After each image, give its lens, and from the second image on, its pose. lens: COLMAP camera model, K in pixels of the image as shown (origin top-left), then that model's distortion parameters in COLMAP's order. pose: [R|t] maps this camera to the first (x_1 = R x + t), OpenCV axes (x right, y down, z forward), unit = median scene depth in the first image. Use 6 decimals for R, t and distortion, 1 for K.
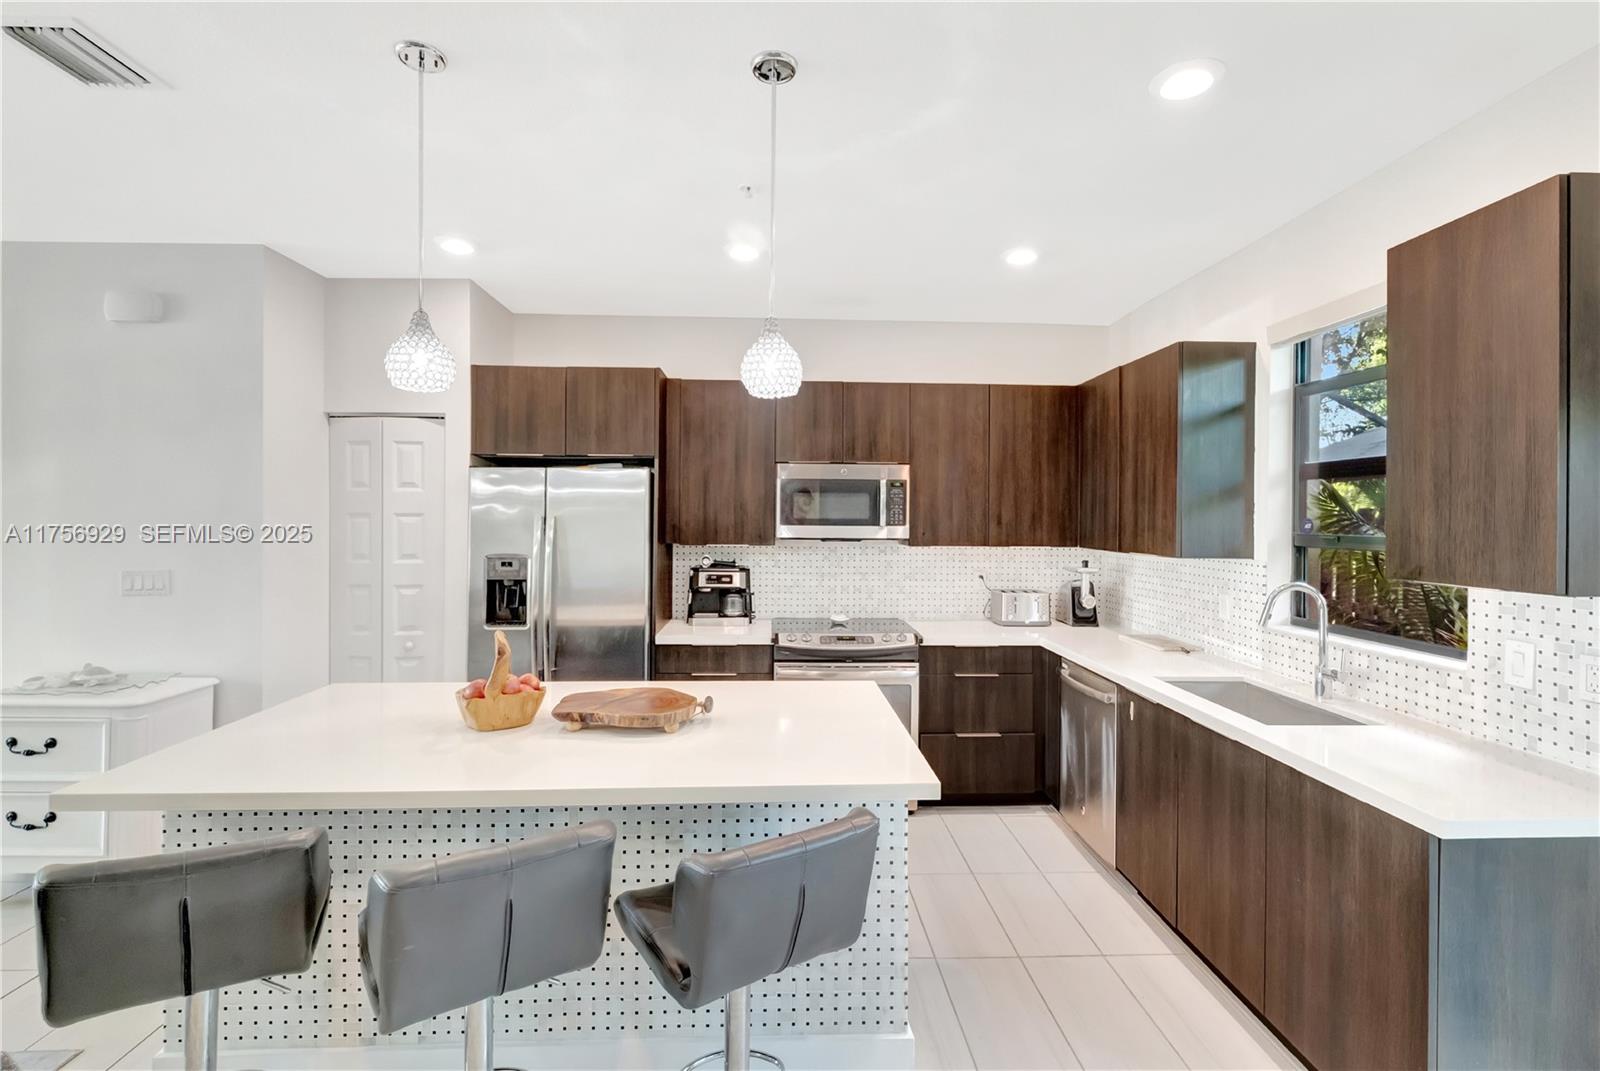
lens RADIAL K [[729.2, 0, 800.8], [0, 729.2, 525.5], [0, 0, 1]] dist [0.000216, 0.000210]
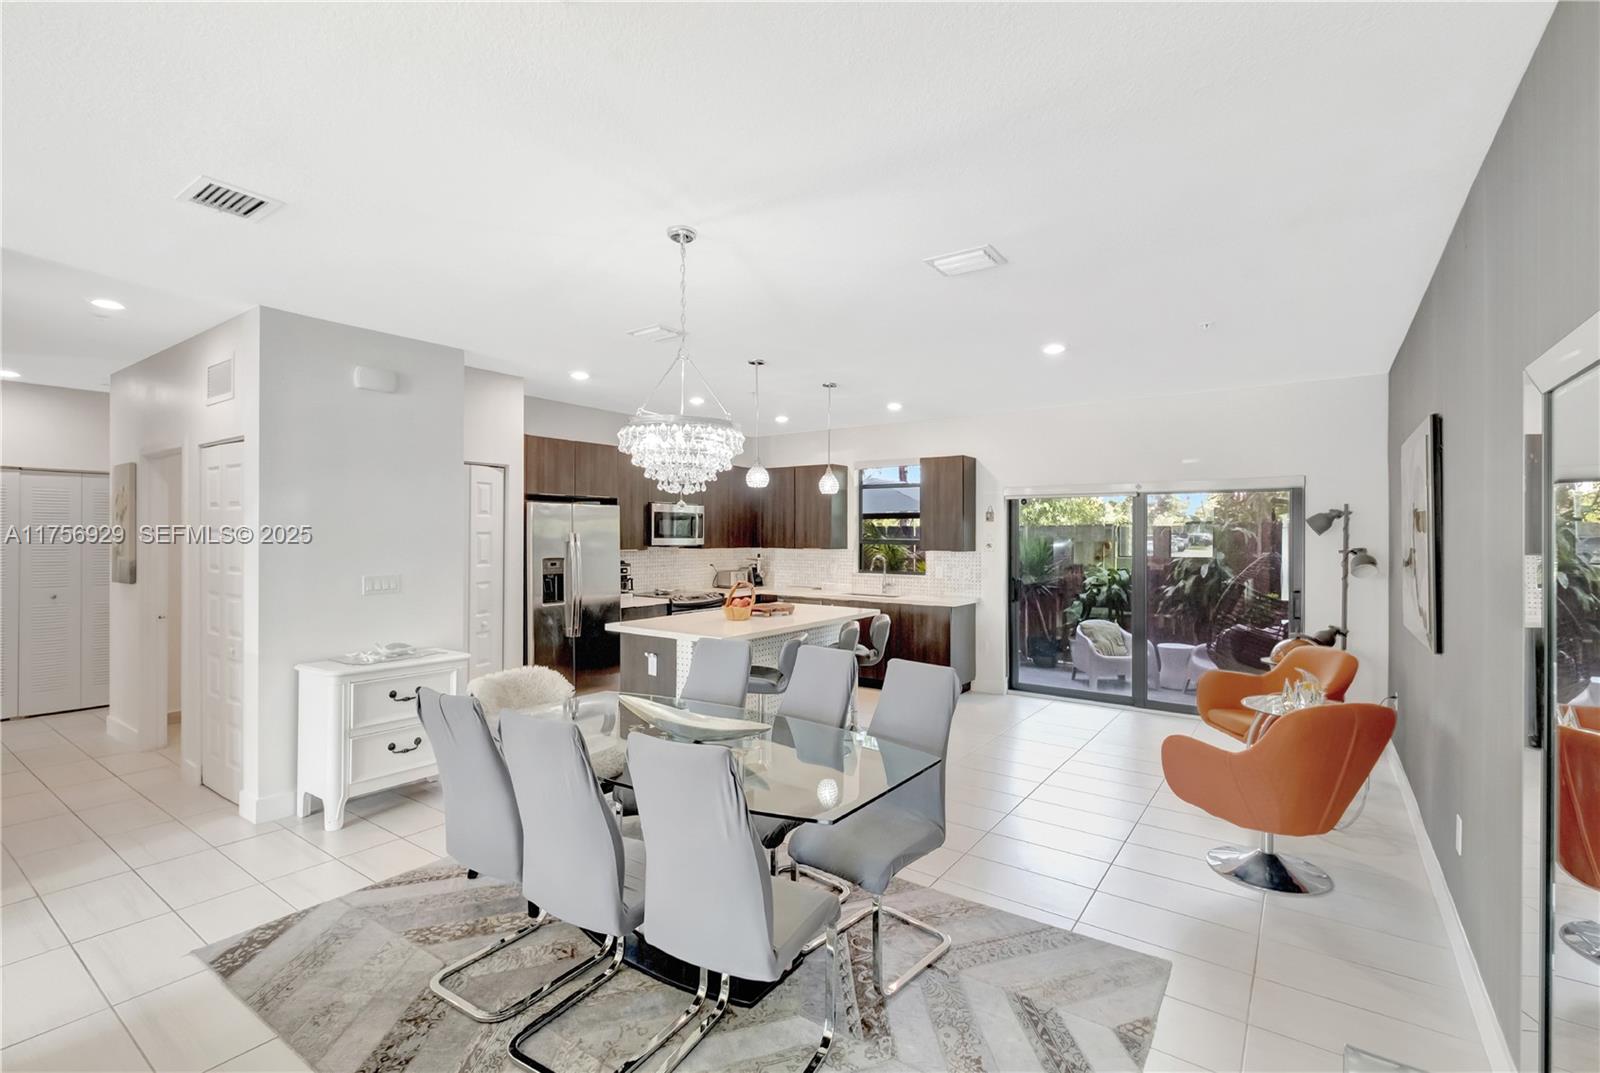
lens RADIAL K [[729.2, 0, 800.8], [0, 729.2, 526.5], [0, 0, 1]] dist [0.000216, 0.000210]
pose [[0.612986, 0.003908, 0.790084, -1.299512], [0.004796, 0.999951, -0.008667, -0.011896], [-0.790079, 0.009102, 0.612937, -0.386303]]
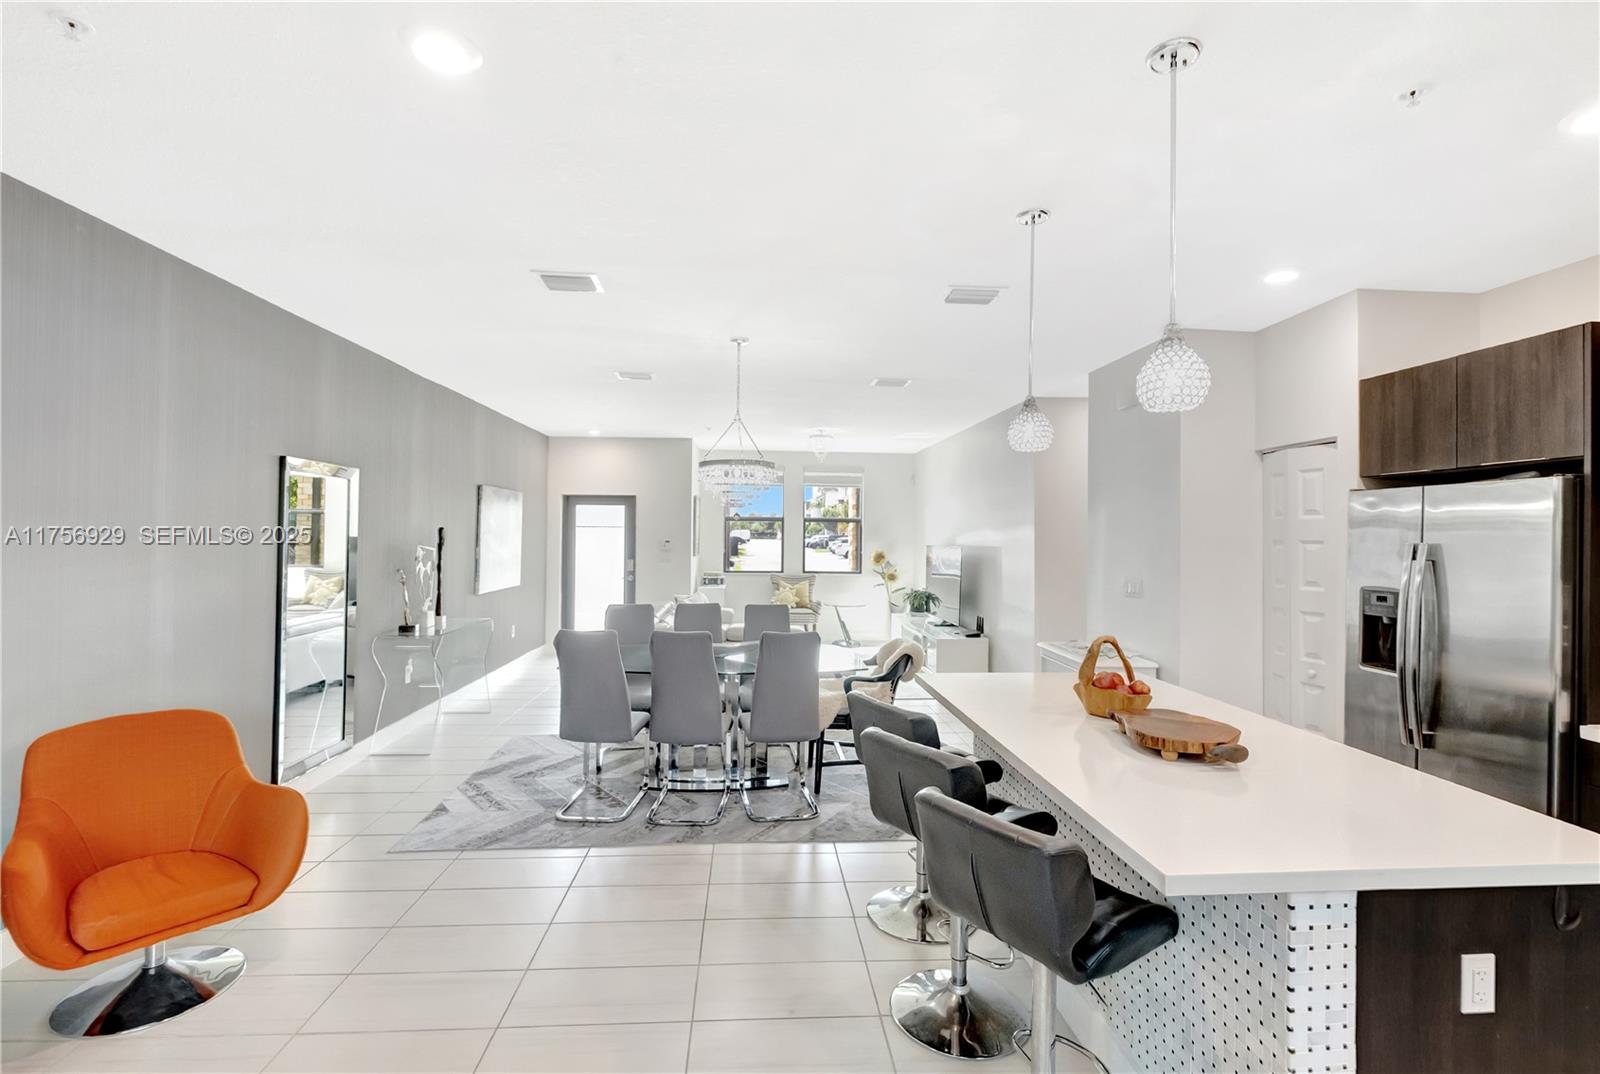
lens RADIAL K [[729.2, 0, 800.8], [0, 729.2, 527.0], [0, 0, 1]] dist [0.000216, 0.000210]
pose [[0.028540, -0.015837, -0.999467, 0.446417], [-0.013394, 0.999779, -0.016224, -0.009852], [0.999503, 0.013850, 0.028322, 0.269373]]
